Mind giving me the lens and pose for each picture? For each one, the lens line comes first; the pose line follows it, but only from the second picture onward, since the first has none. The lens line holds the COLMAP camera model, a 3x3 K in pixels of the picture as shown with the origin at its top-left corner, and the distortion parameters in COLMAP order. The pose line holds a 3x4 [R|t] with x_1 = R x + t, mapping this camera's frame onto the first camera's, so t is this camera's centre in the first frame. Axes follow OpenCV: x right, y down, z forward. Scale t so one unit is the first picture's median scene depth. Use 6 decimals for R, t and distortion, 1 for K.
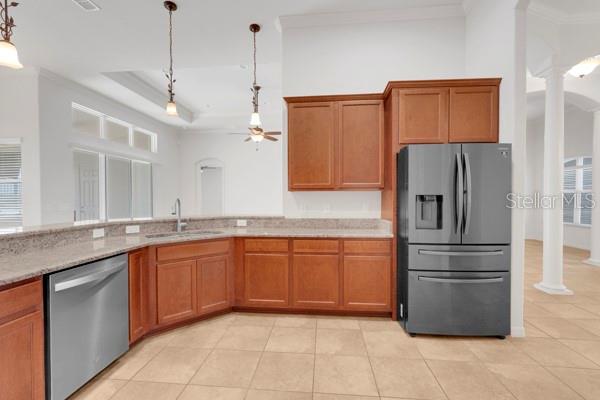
lens RADIAL K [[261.8, 0, 301.0], [0, 261.8, 197.8], [0, 0, 1]] dist [-0.001352, -0.000154]
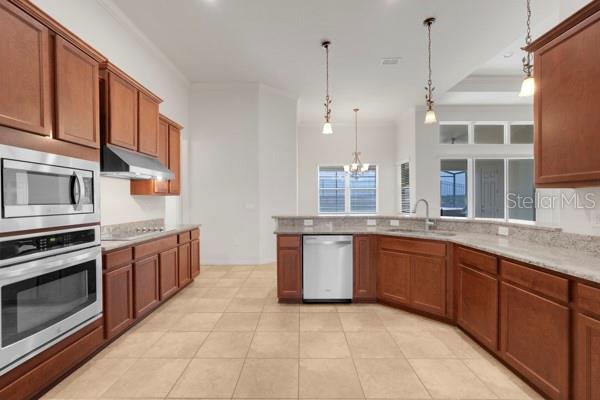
lens RADIAL K [[265.0, 0, 300.0], [0, 265.0, 200.0], [0, 0, 1]] dist [0.001225, 0.000171]
pose [[0.096892, 0.006611, -0.995273, 0.566337], [0.002754, 0.999972, 0.006911, -0.002908], [0.995291, -0.003411, 0.096871, 0.374295]]
